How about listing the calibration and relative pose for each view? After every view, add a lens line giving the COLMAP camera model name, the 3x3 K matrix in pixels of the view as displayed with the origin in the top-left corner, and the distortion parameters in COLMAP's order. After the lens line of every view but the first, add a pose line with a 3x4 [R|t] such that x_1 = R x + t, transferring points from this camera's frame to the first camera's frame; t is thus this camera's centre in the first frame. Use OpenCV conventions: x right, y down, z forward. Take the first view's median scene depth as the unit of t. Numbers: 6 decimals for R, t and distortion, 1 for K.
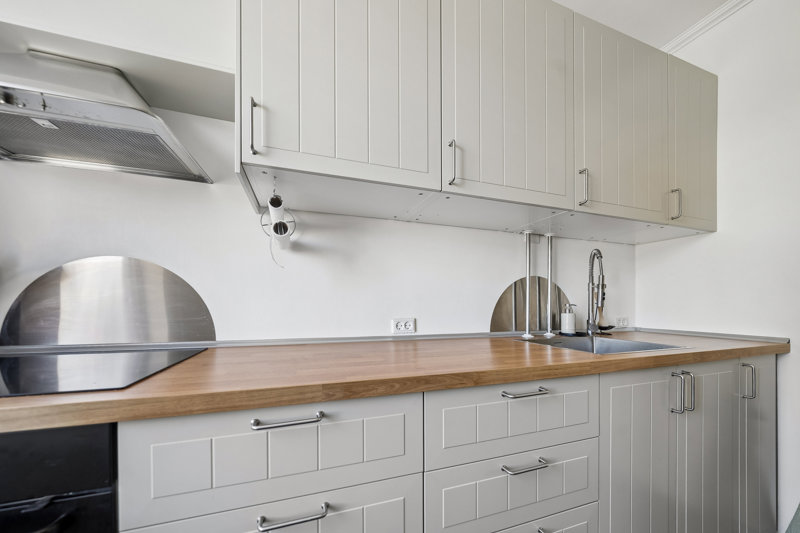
lens RADIAL K [[284.1, 0, 397.4], [0, 284.1, 303.1], [0, 0, 1]] dist [-0.007786, -0.000225]
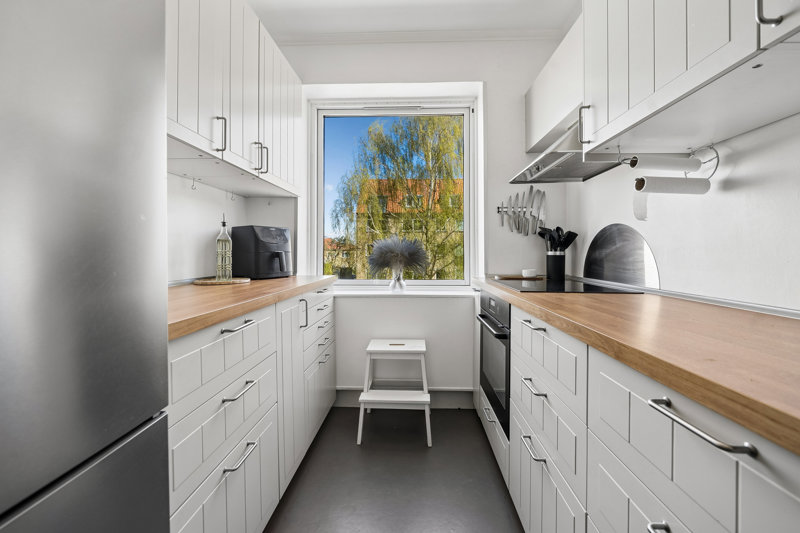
lens RADIAL K [[311.8, 0, 401.6], [0, 311.8, 259.2], [0, 0, 1]] dist [-0.000153, -0.000371]
pose [[-0.361055, 0.007402, -0.932515, 1.262612], [-0.017311, 0.999743, 0.014638, 0.018878], [0.932384, 0.021428, -0.360834, 0.753157]]
